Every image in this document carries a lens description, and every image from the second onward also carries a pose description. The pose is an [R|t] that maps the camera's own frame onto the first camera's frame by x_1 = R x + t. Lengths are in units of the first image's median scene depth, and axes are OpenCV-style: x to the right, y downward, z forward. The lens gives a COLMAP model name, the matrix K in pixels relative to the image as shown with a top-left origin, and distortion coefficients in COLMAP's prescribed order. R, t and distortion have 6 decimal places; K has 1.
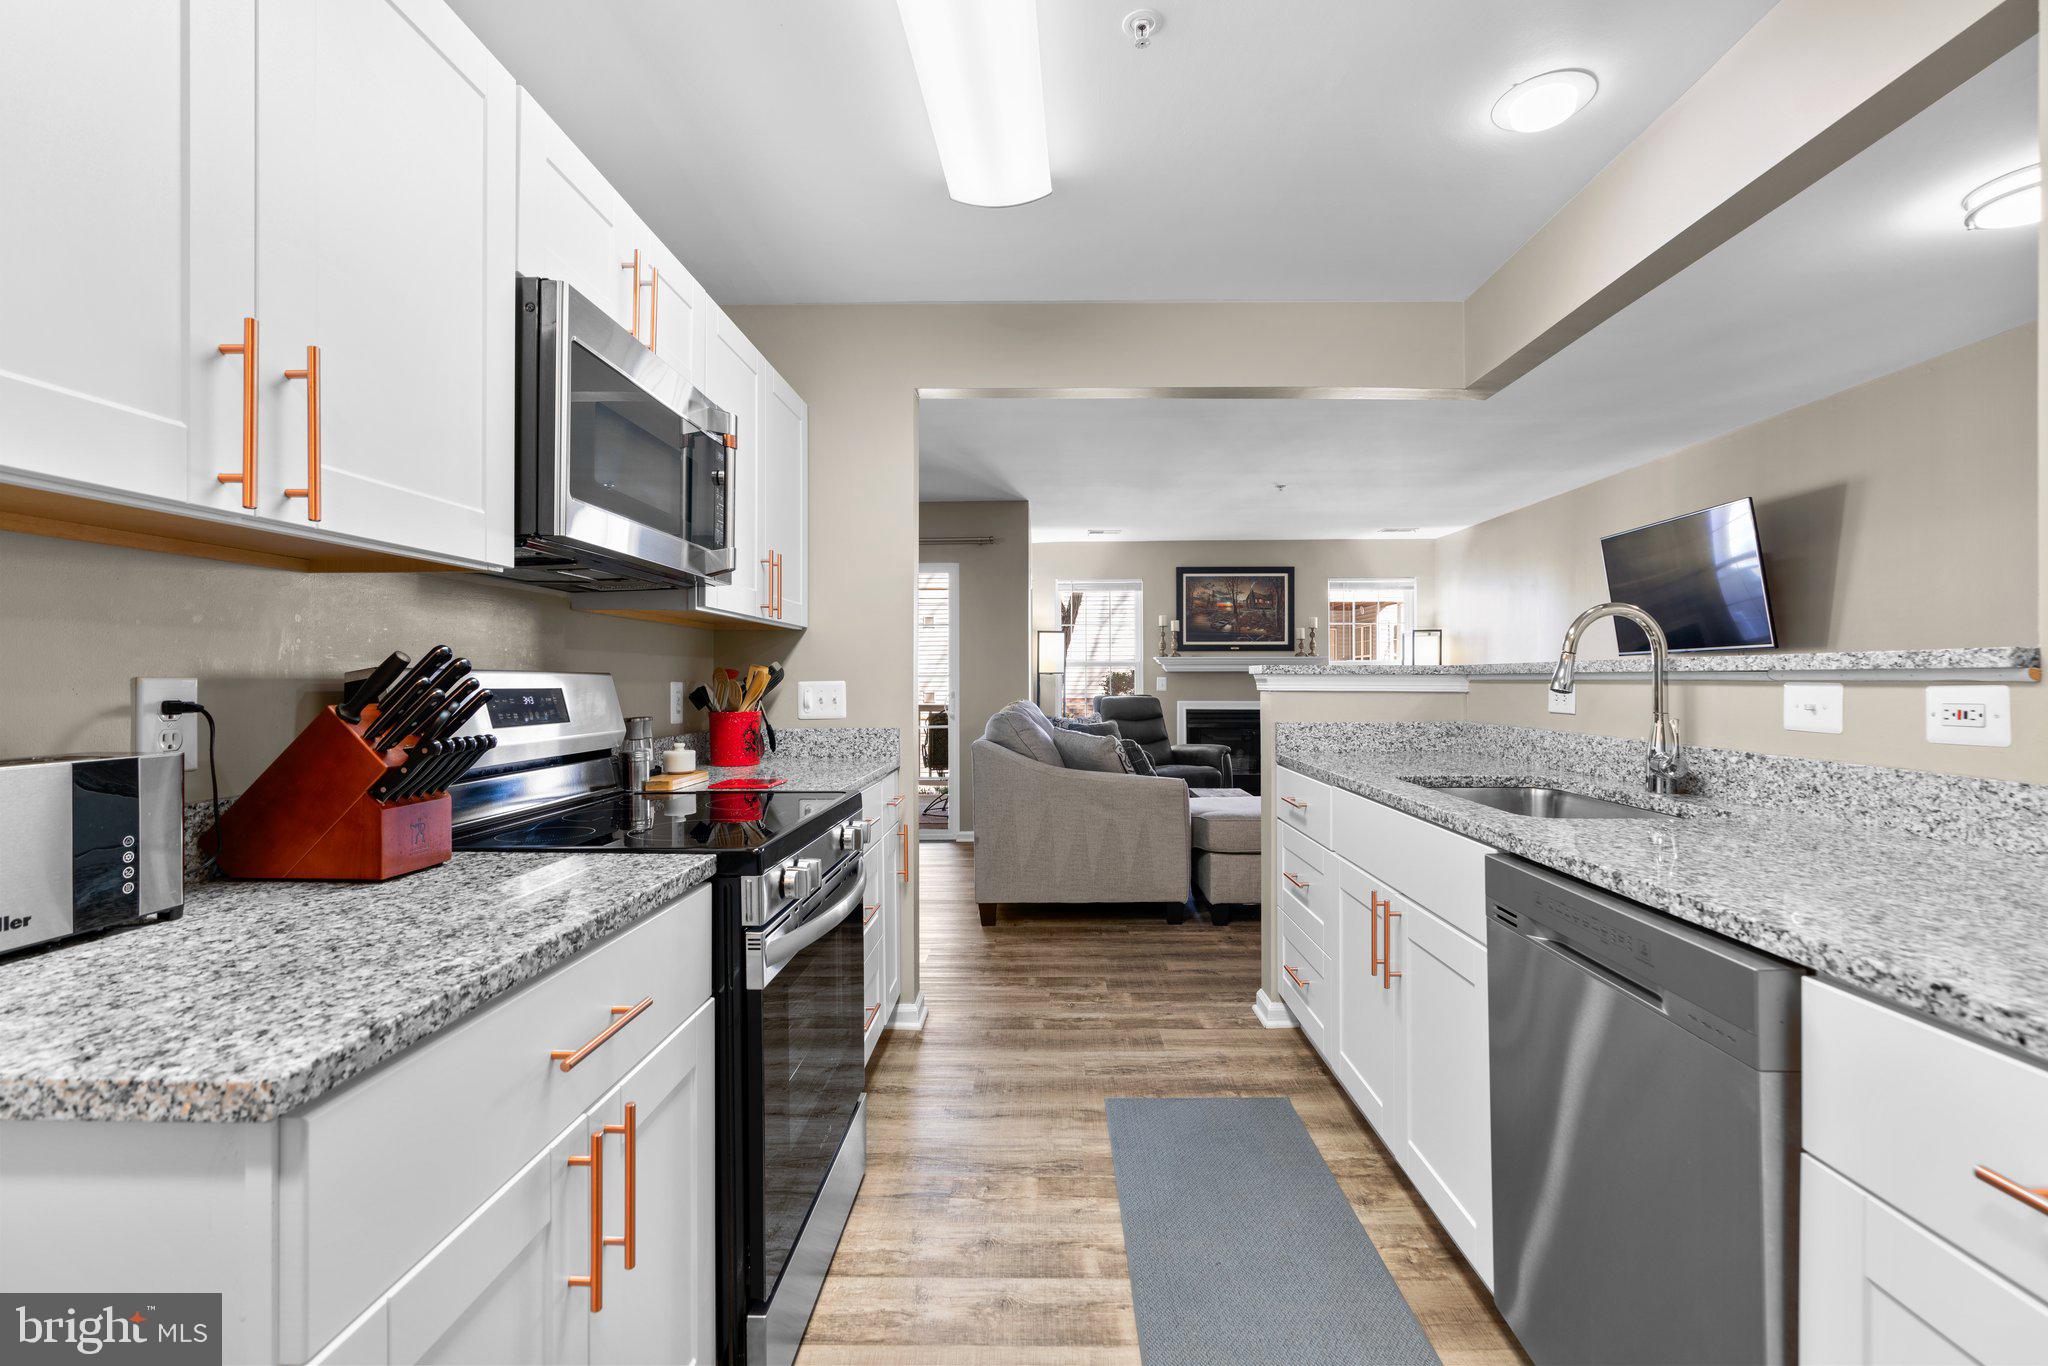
lens RADIAL K [[922.5, 0, 1028.6], [0, 922.5, 683.7], [0, 0, 1]] dist [-0.006284, 0.005270]
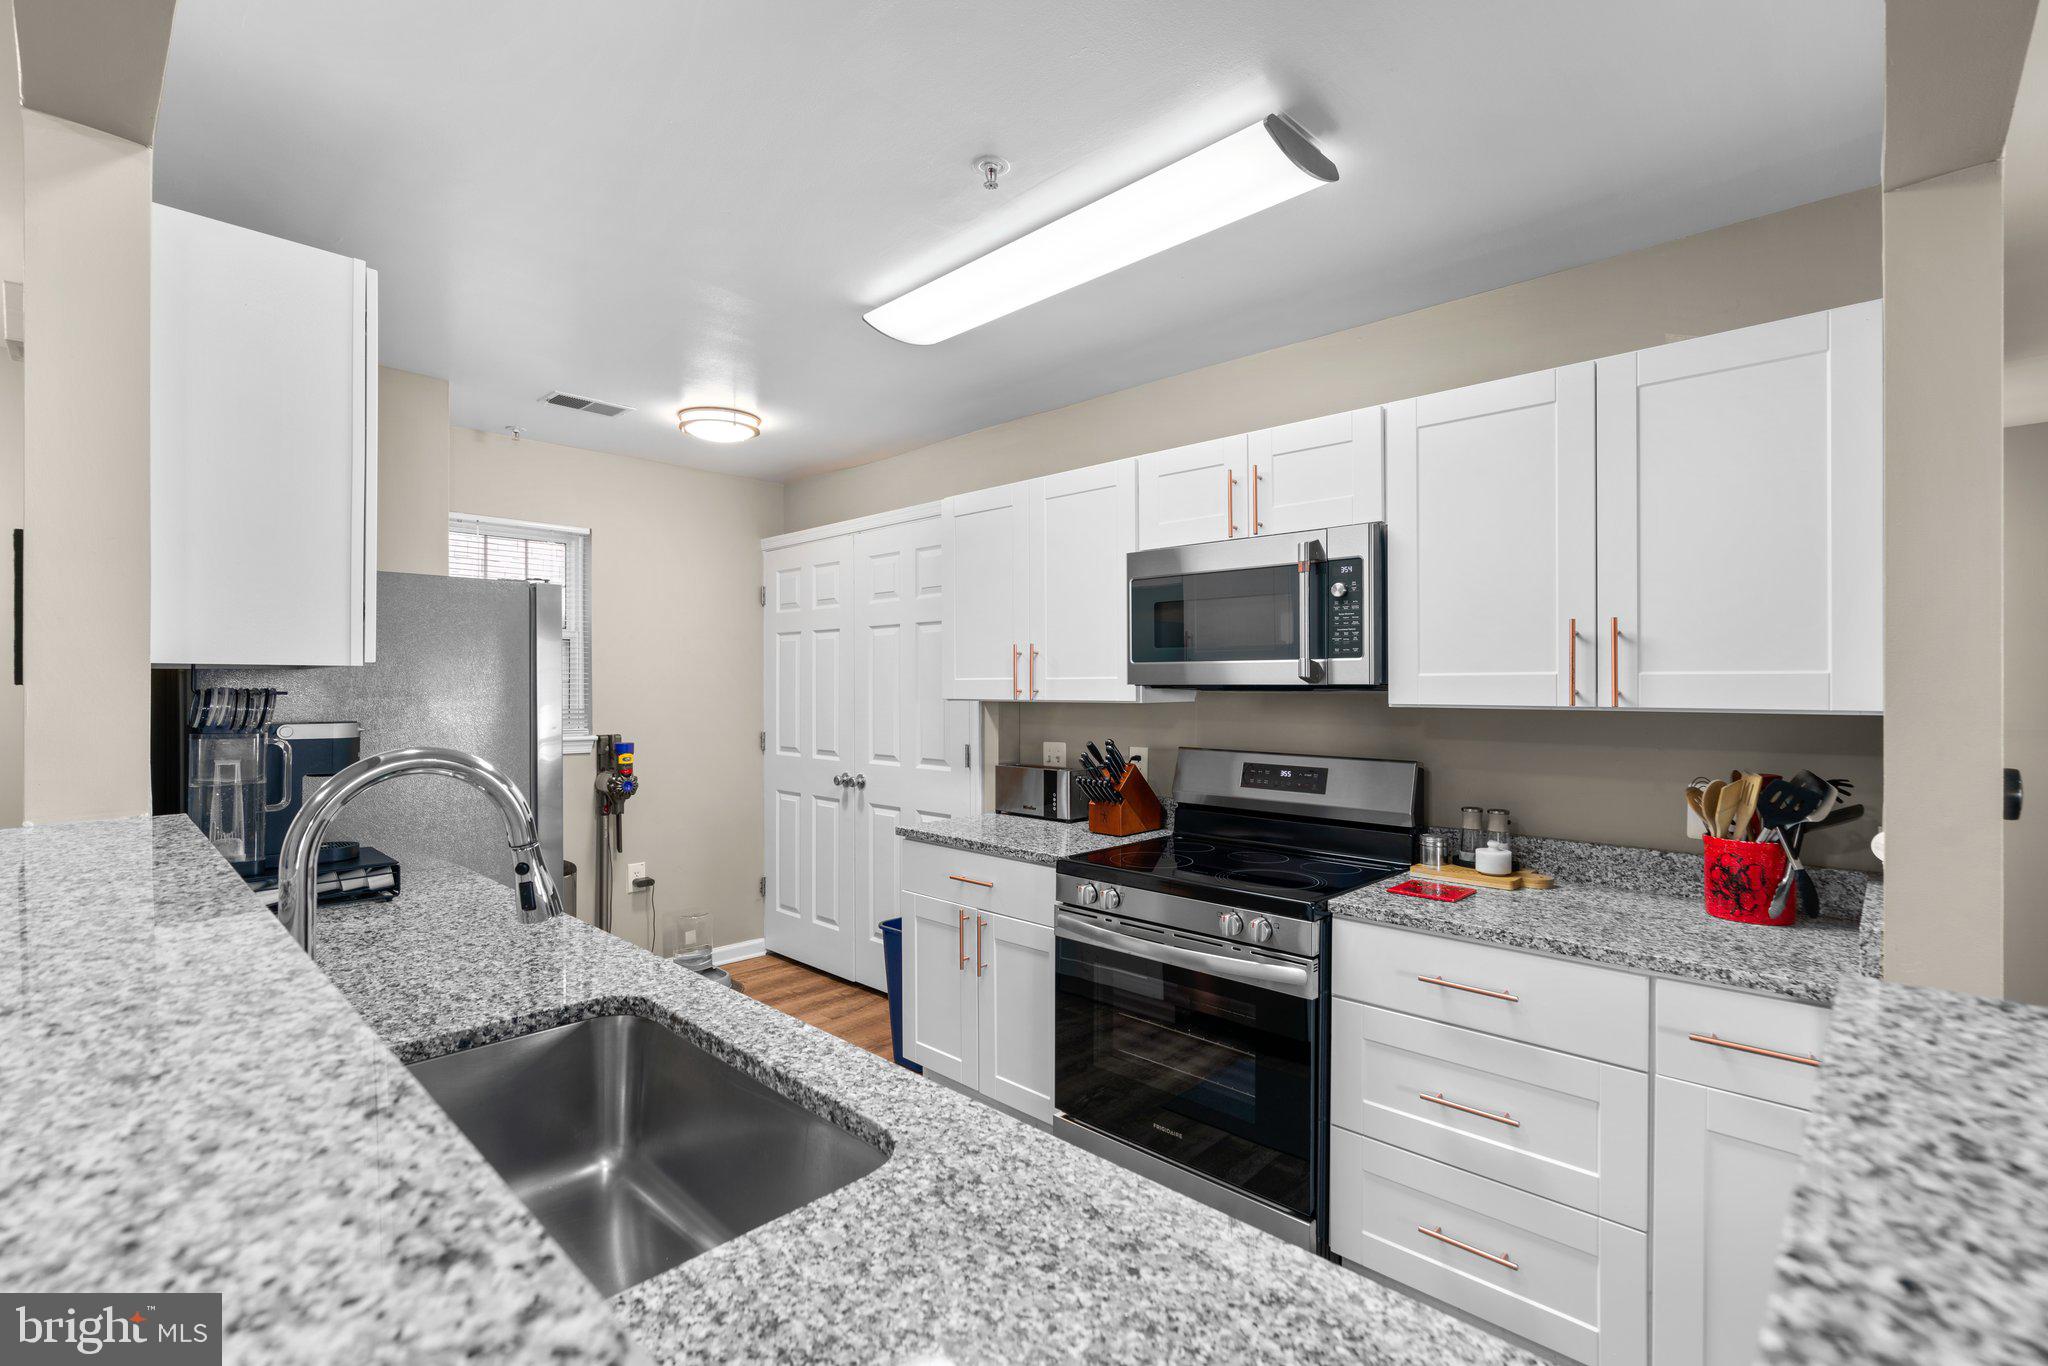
lens RADIAL K [[922.5, 0, 1028.6], [0, 922.5, 683.7], [0, 0, 1]] dist [-0.006284, 0.005270]
pose [[-0.668357, 0.002430, -0.743837, 0.542574], [-0.001625, 0.999988, 0.004727, -0.085632], [0.743839, 0.004368, -0.668345, 1.073009]]
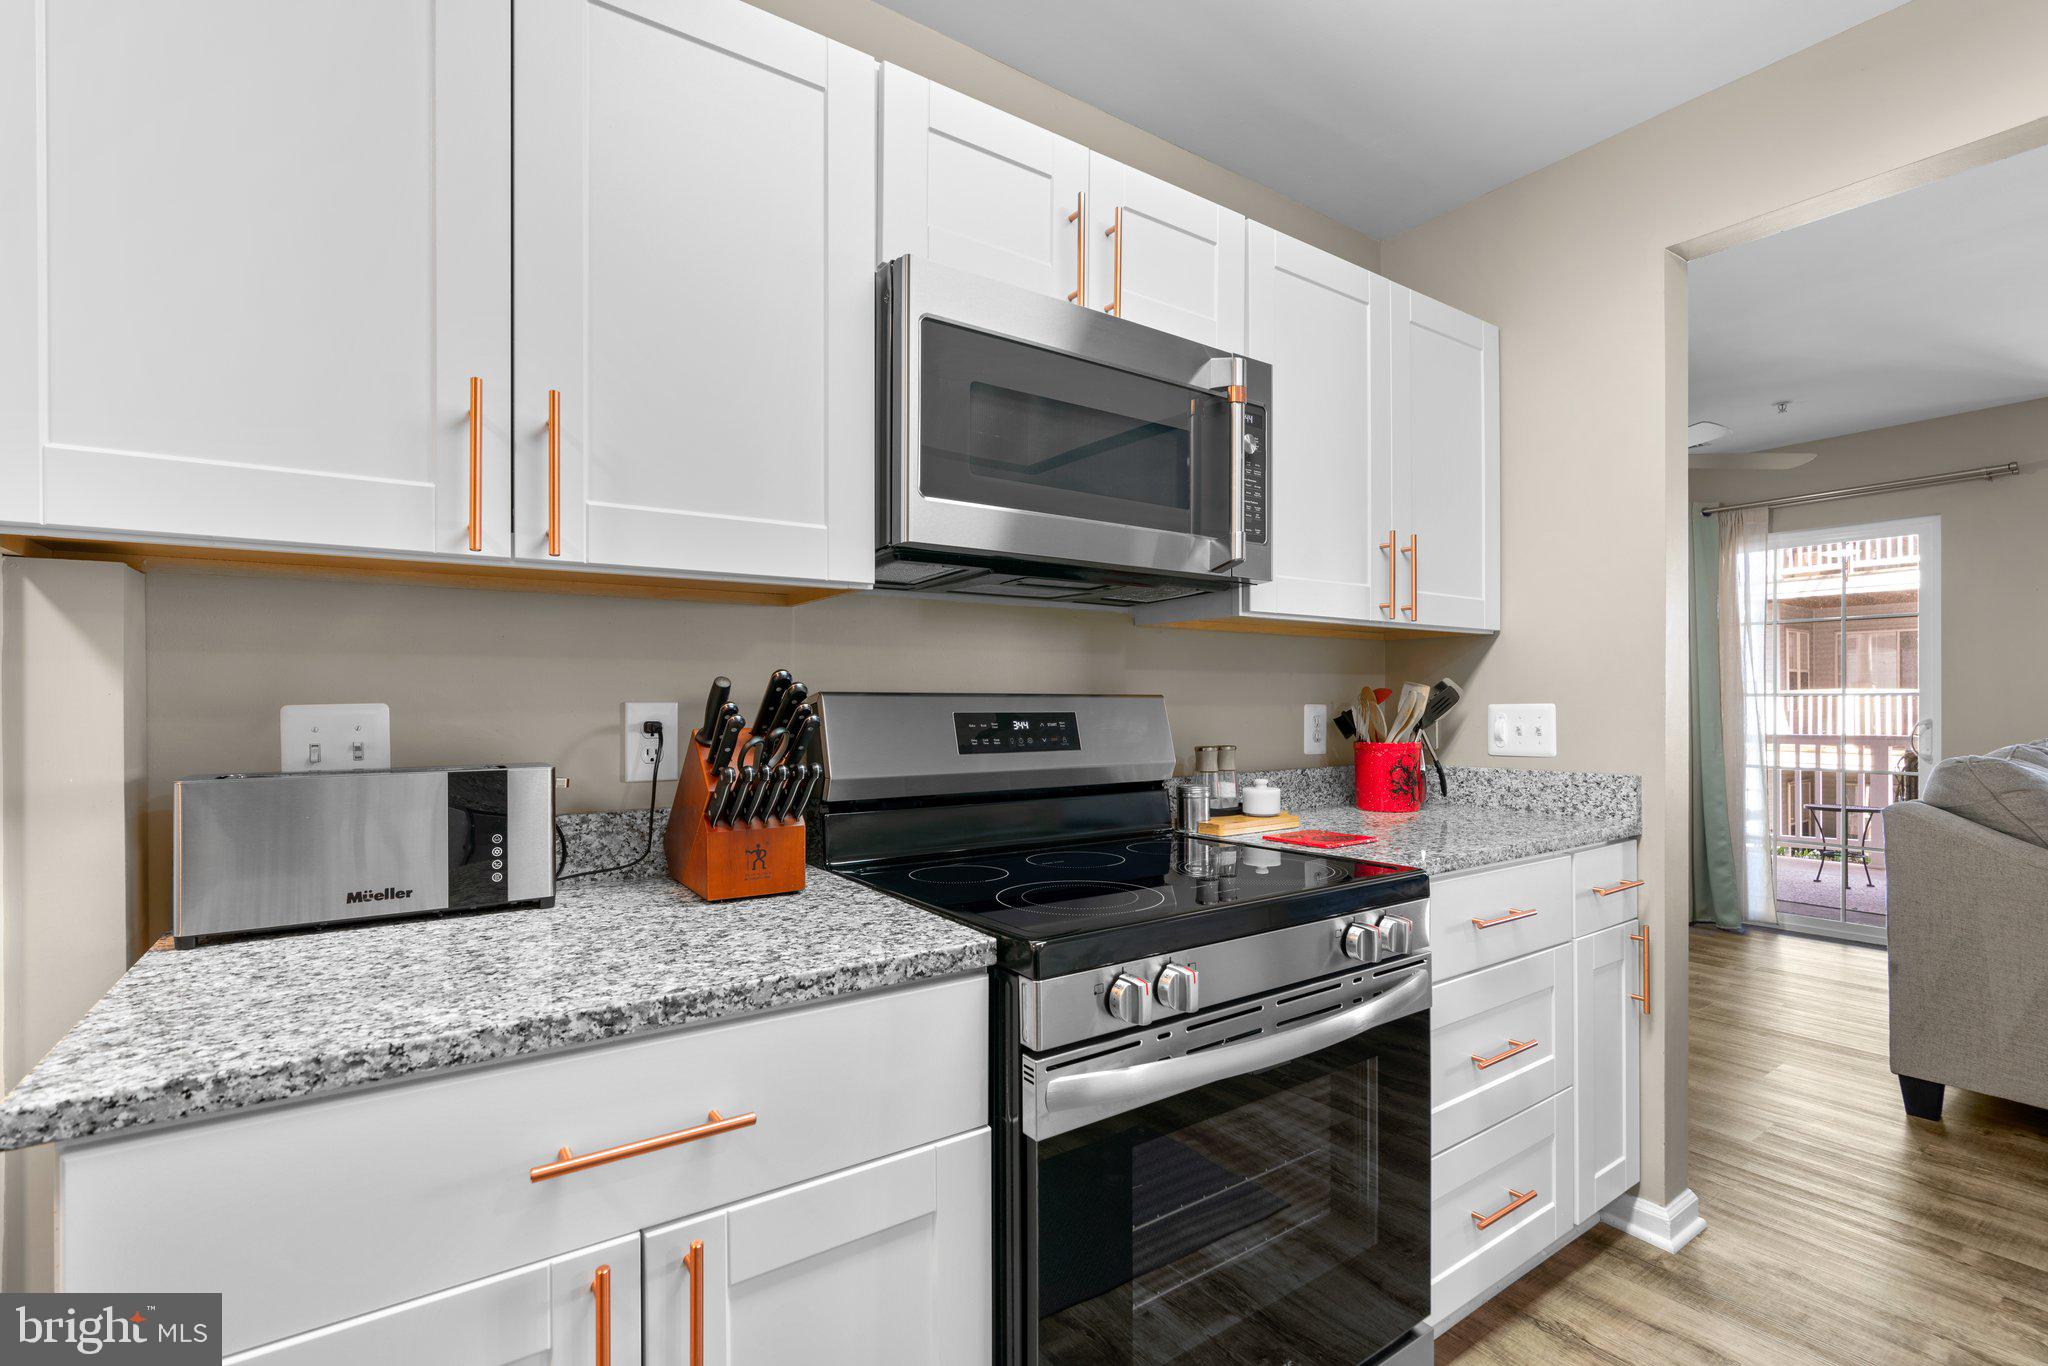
lens RADIAL K [[930.3, 0, 1022.9], [0, 930.3, 699.1], [0, 0, 1]] dist [-0.002436, 0.000905]
pose [[0.595624, -0.000541, -0.803263, 0.138430], [-0.002976, 0.999991, -0.002880, -0.003554], [0.803258, 0.004106, 0.595617, 0.275865]]
